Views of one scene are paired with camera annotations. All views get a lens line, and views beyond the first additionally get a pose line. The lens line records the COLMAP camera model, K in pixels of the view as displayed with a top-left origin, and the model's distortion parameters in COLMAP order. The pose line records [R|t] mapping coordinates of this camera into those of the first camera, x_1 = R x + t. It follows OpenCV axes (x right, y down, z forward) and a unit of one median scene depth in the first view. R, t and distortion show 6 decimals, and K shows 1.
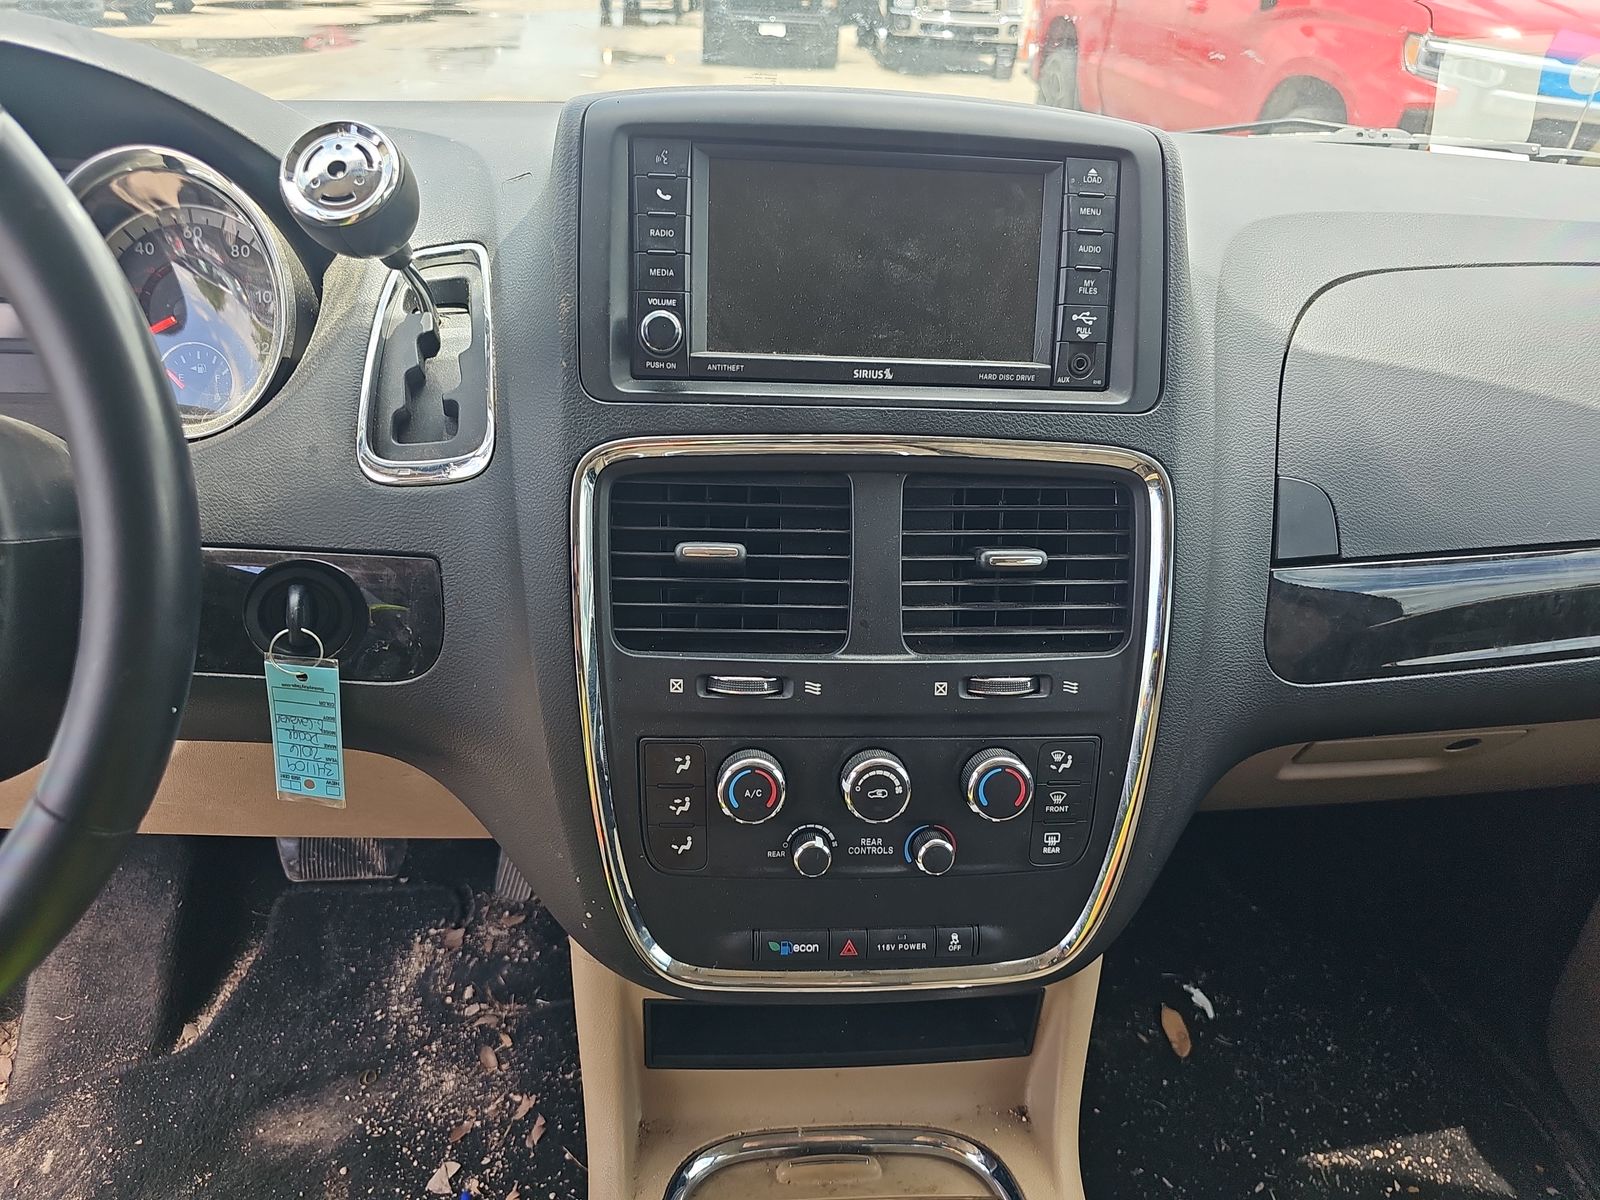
lens RADIAL K [[1099.3, 0, 789.6], [0, 1099.3, 574.7], [0, 0, 1]] dist [0.040298, -0.035674]
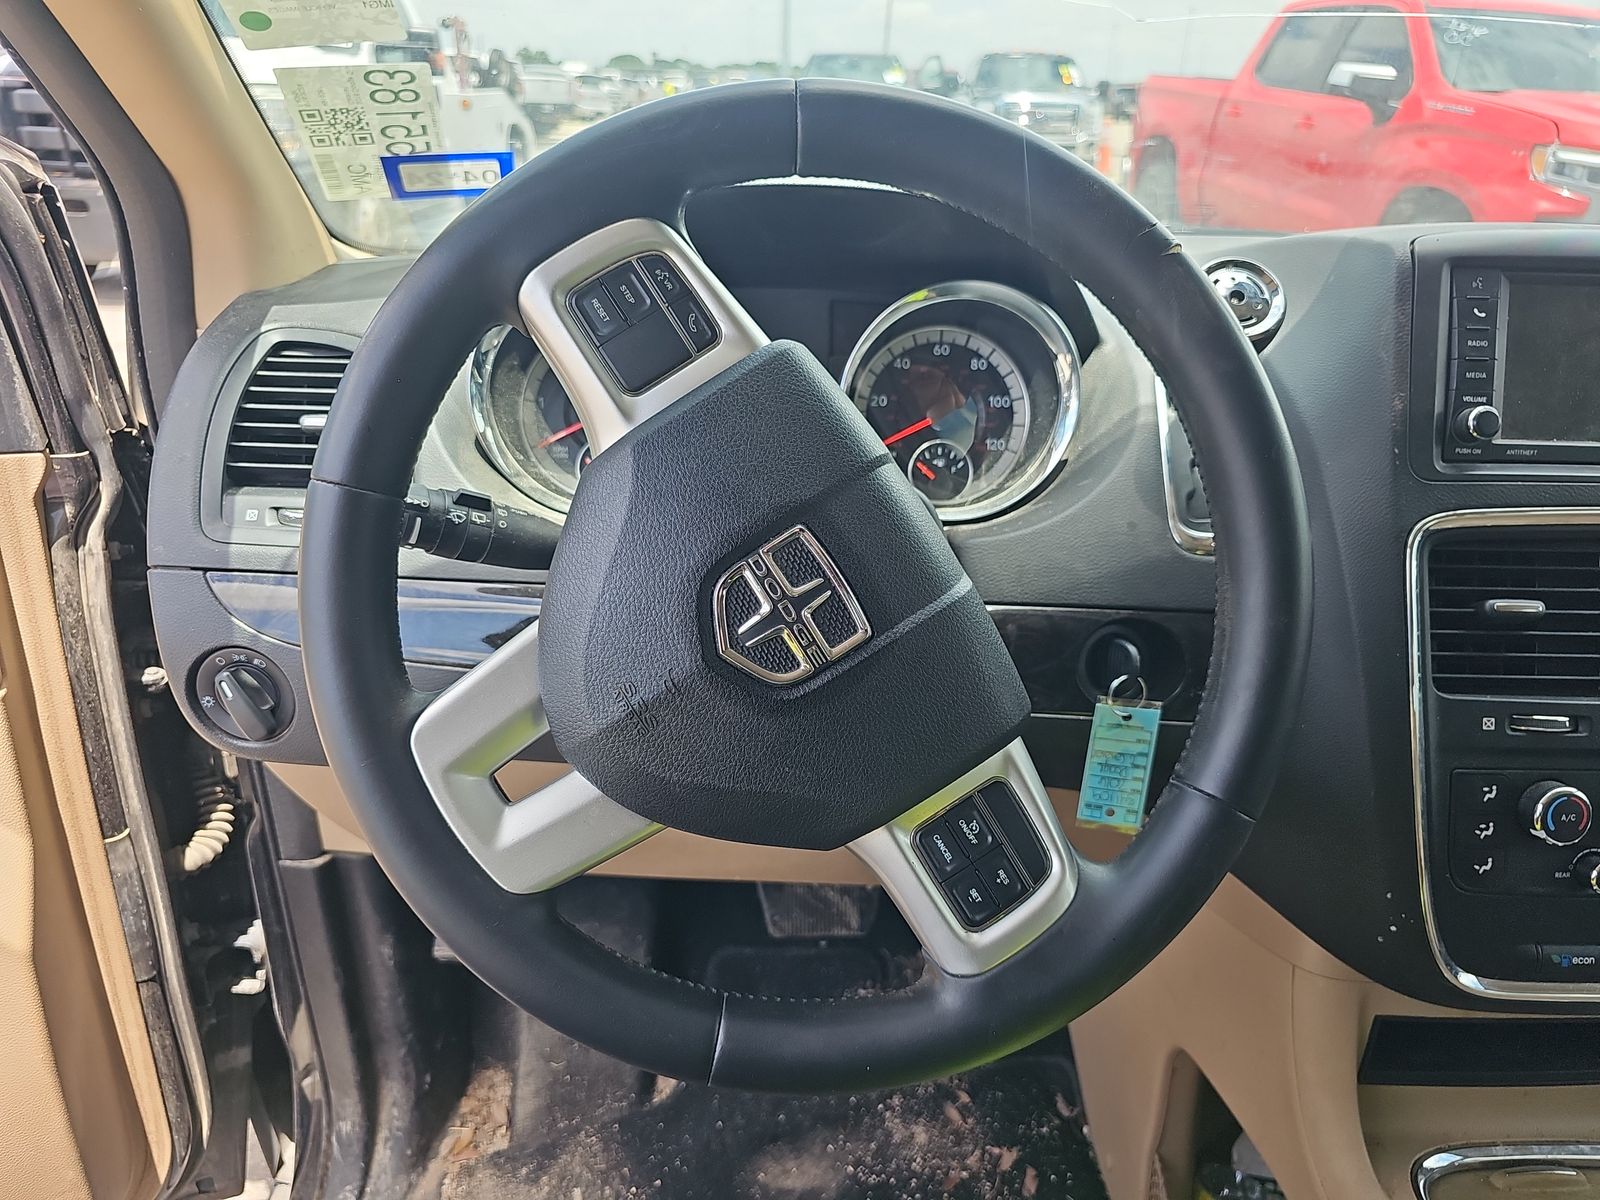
lens RADIAL K [[1100.6, 0, 799.8], [0, 1100.6, 569.3], [0, 0, 1]] dist [0.038788, -0.051912]
pose [[0.998836, -0.005232, -0.047955, -0.626554], [0.000641, 0.995454, -0.095246, 0.040545], [0.048235, 0.095104, 0.994298, -0.171471]]
